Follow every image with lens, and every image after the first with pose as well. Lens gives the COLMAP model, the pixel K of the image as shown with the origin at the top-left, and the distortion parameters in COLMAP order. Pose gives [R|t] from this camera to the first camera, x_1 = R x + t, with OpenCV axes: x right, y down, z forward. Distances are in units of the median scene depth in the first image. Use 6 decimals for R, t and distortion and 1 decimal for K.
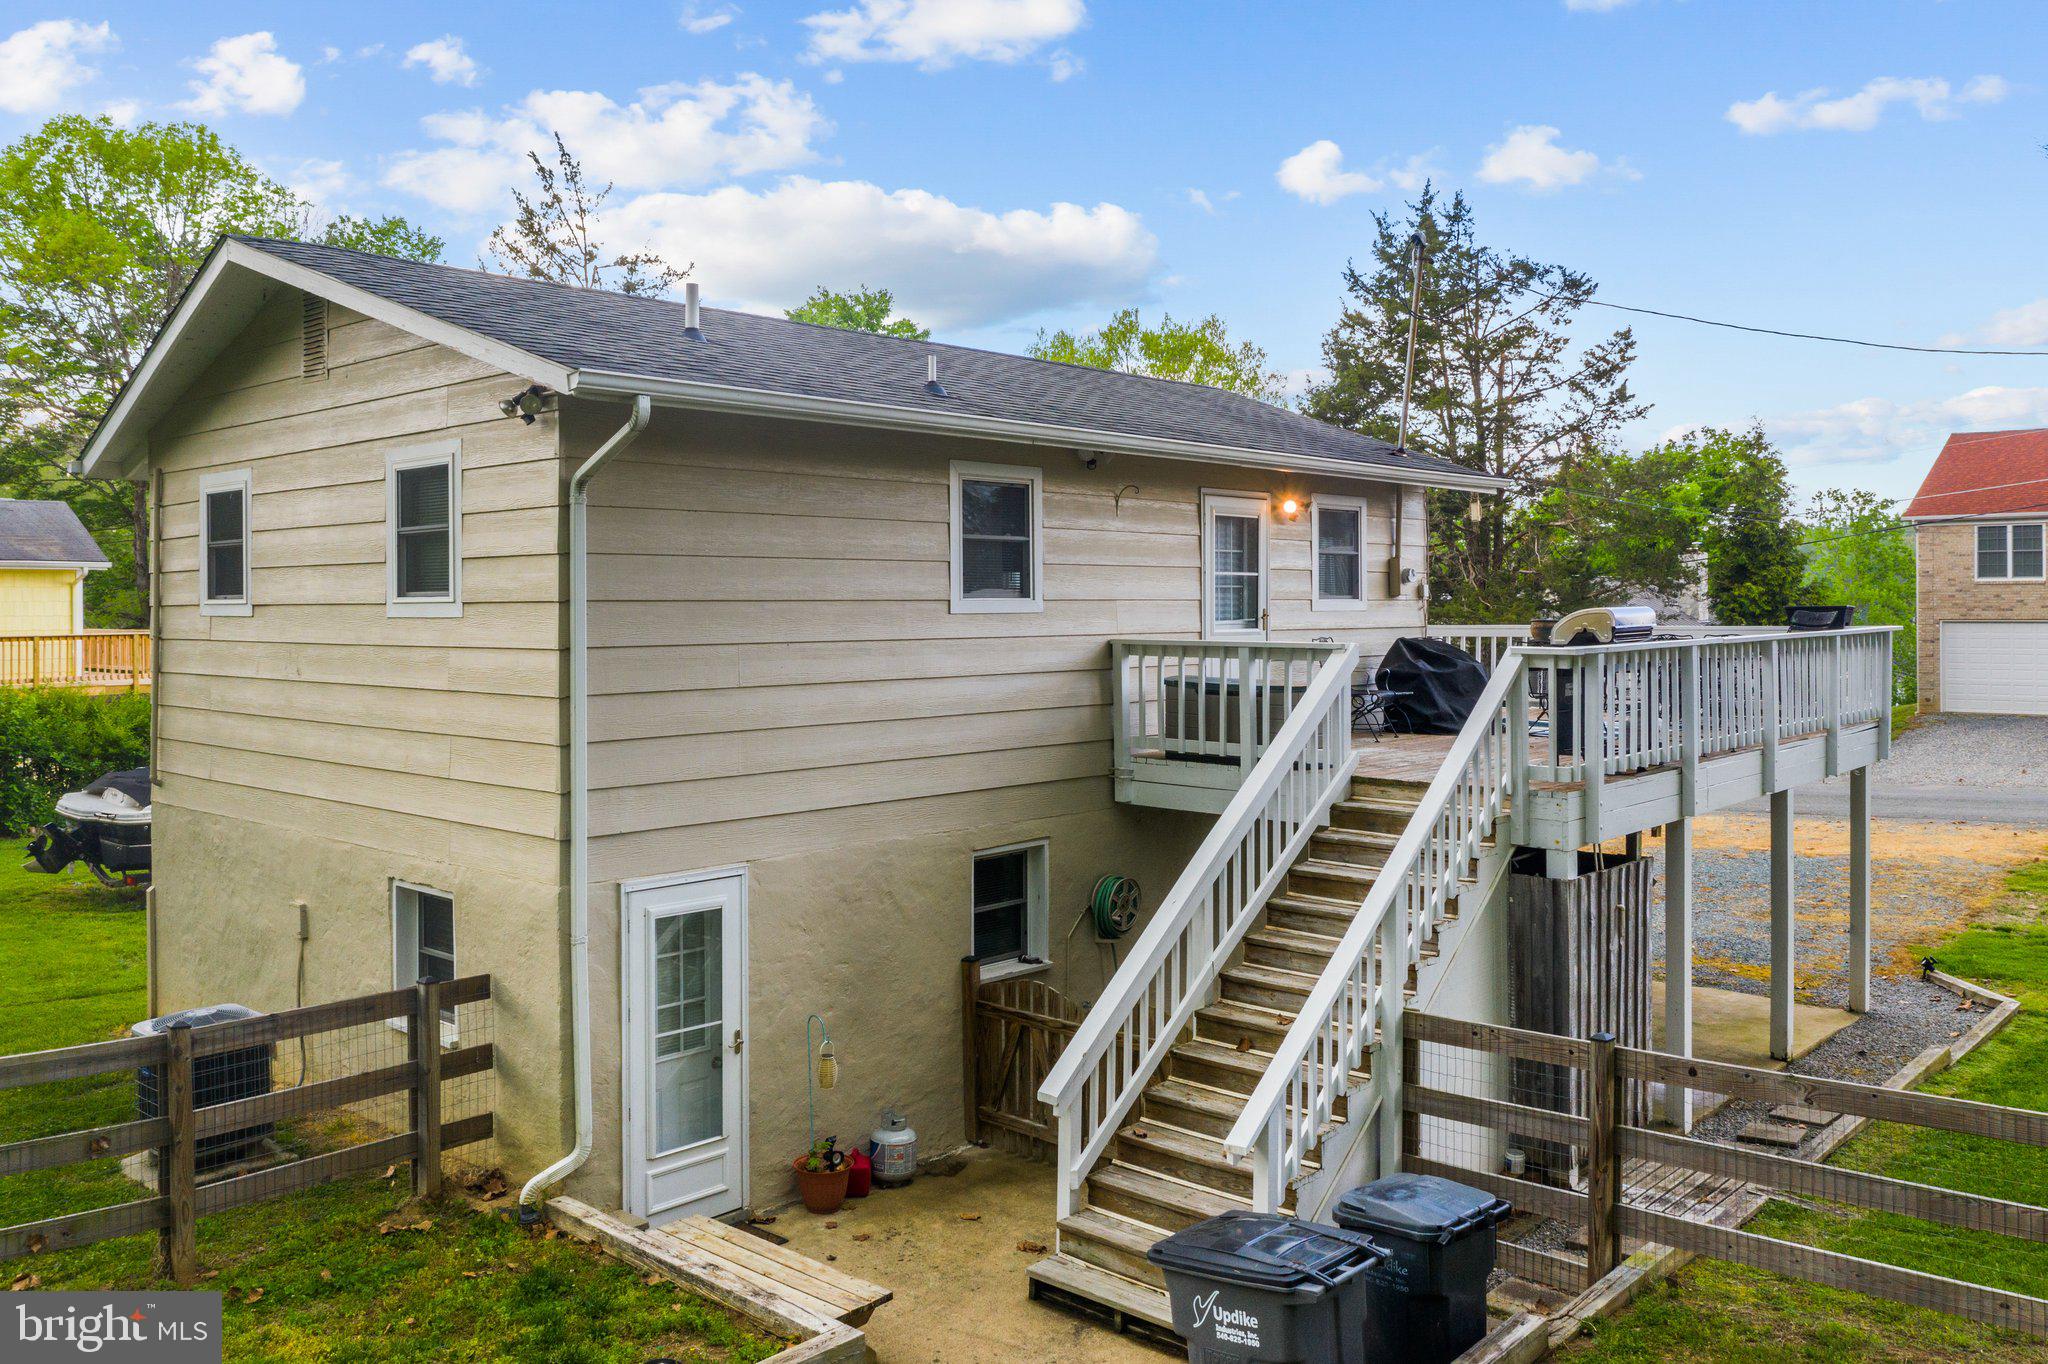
lens RADIAL K [[1629.0, 0, 1016.8], [0, 1629.0, 594.2], [0, 0, 1]] dist [-0.017076, -0.008555]
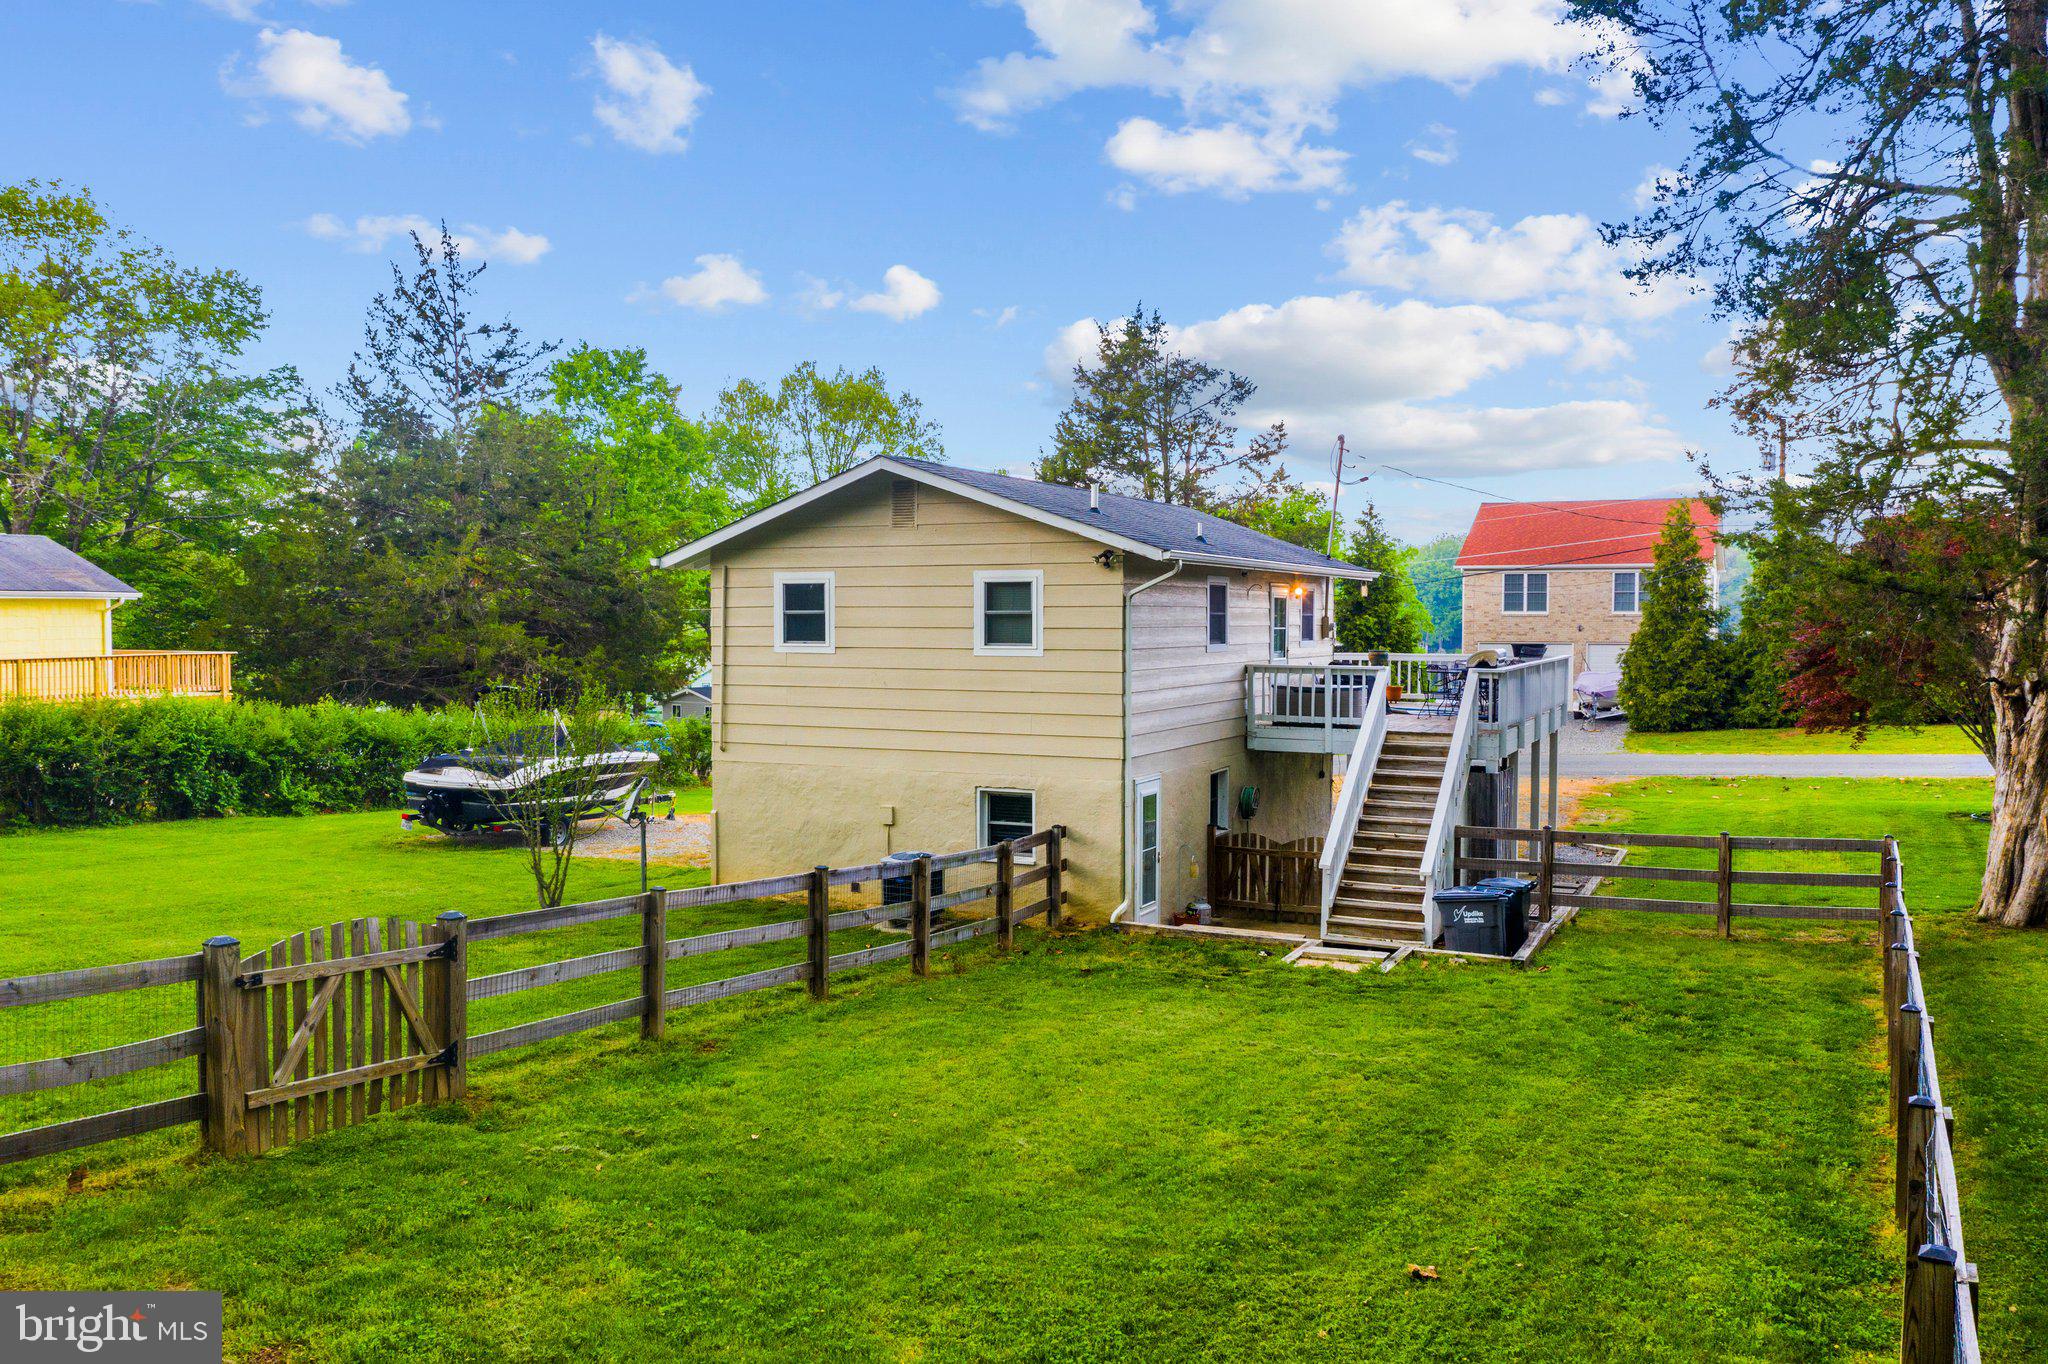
lens RADIAL K [[1612.9, 0, 1025.4], [0, 1612.9, 669.1], [0, 0, 1]] dist [-0.014533, -0.011023]
pose [[0.956330, -0.003582, 0.292267, -0.588900], [-0.007771, 0.999260, 0.037674, -0.028613], [-0.292186, -0.038300, 0.955594, -0.583345]]
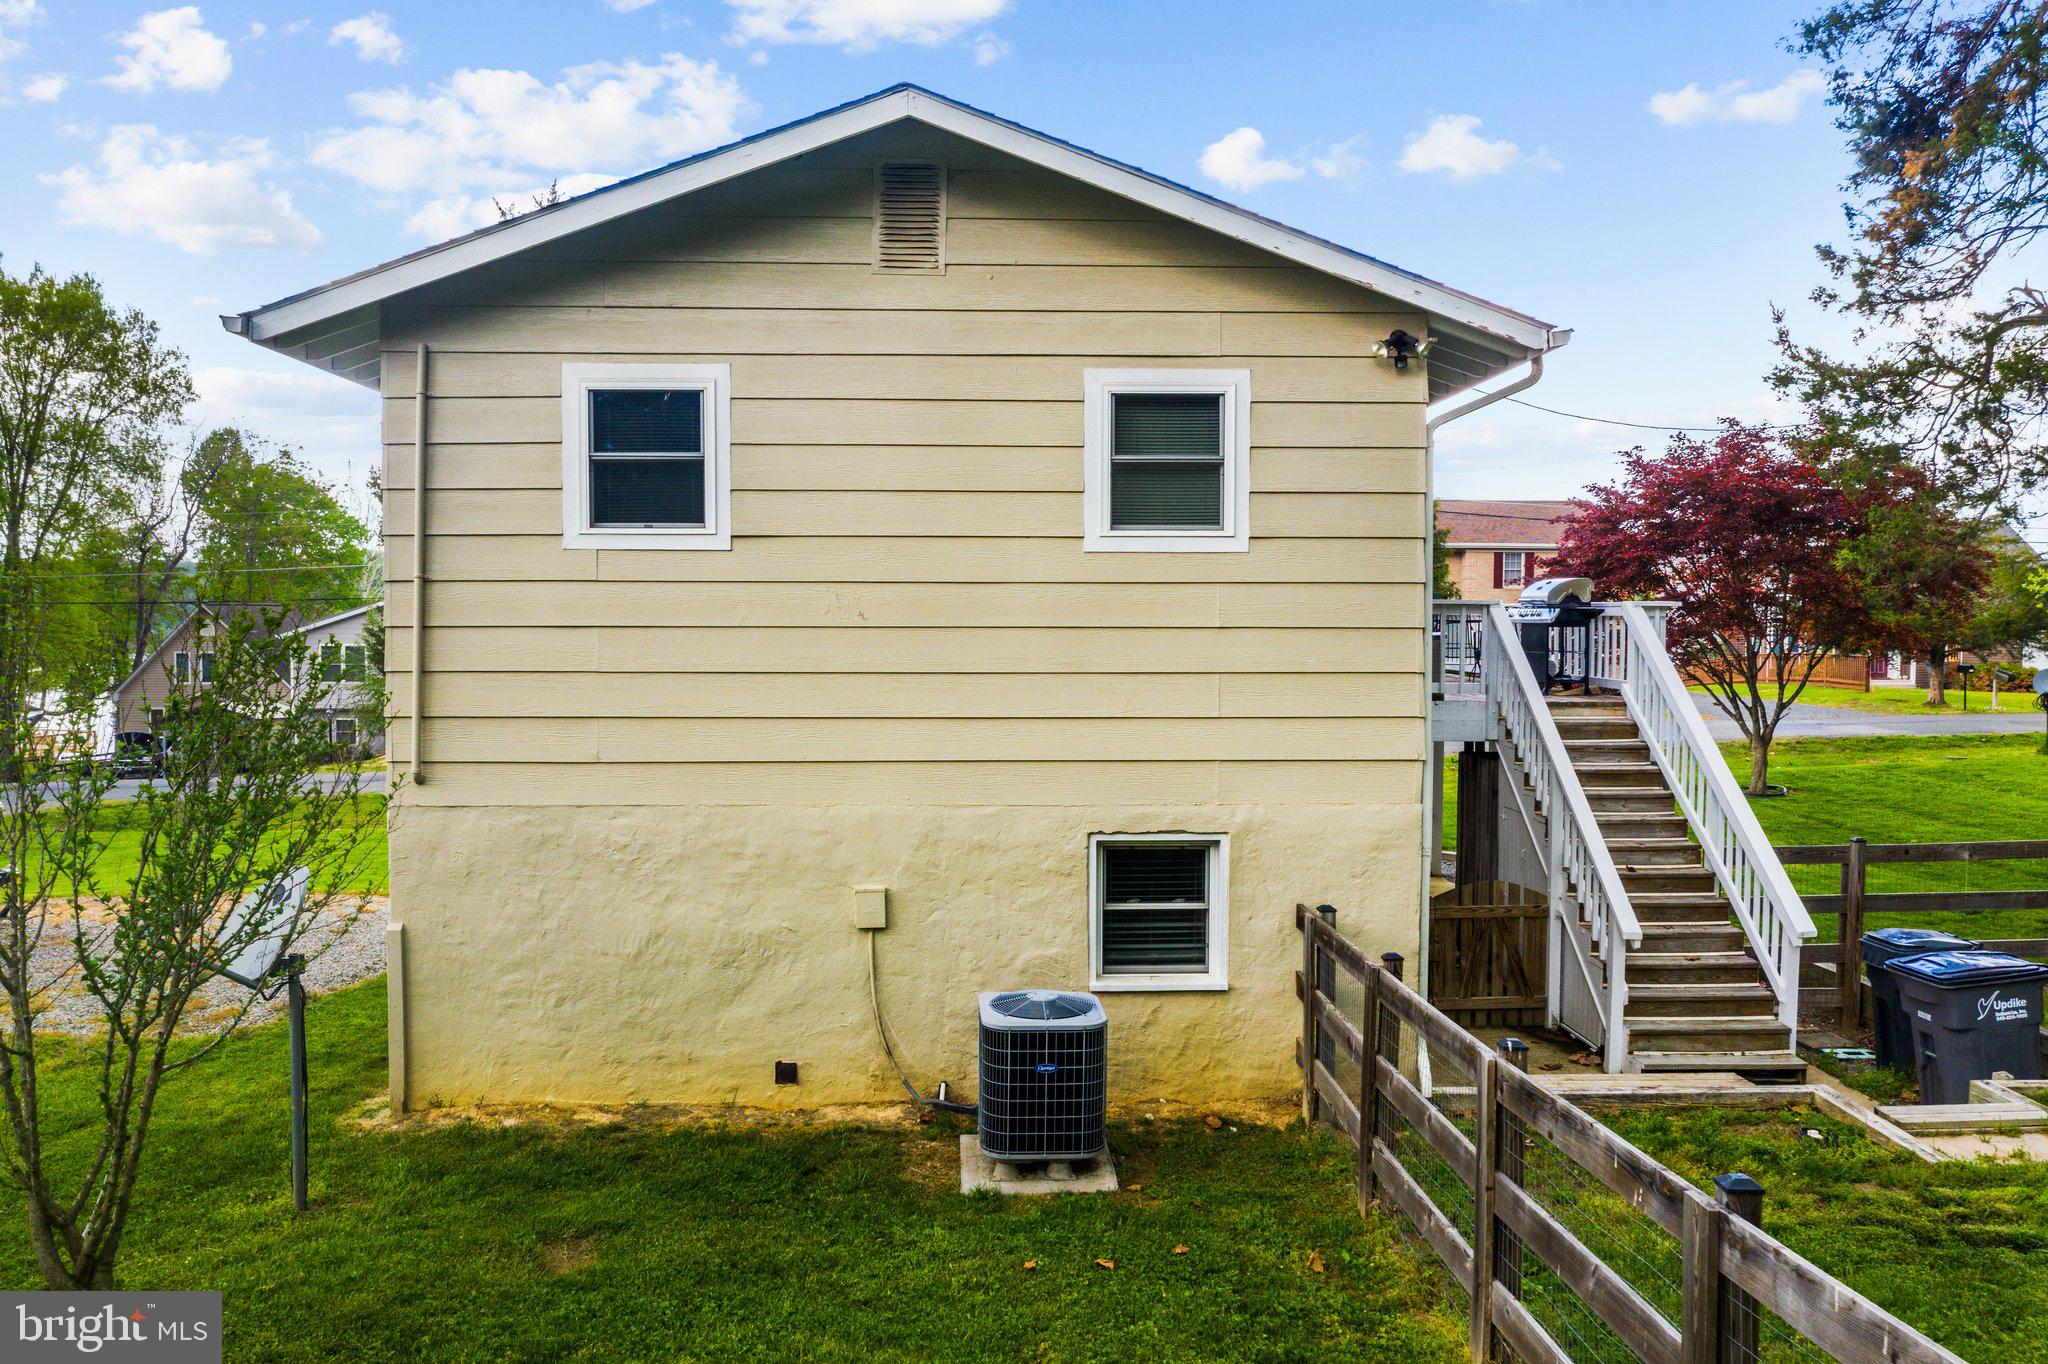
lens RADIAL K [[1600.3, 0, 1023.0], [0, 1600.3, 695.6], [0, 0, 1]] dist [-0.012806, -0.003459]
pose [[0.710798, -0.028160, 0.702832, -0.685603], [-0.009197, 0.998741, 0.049316, 0.033268], [-0.703336, -0.041518, 0.709644, 0.248543]]
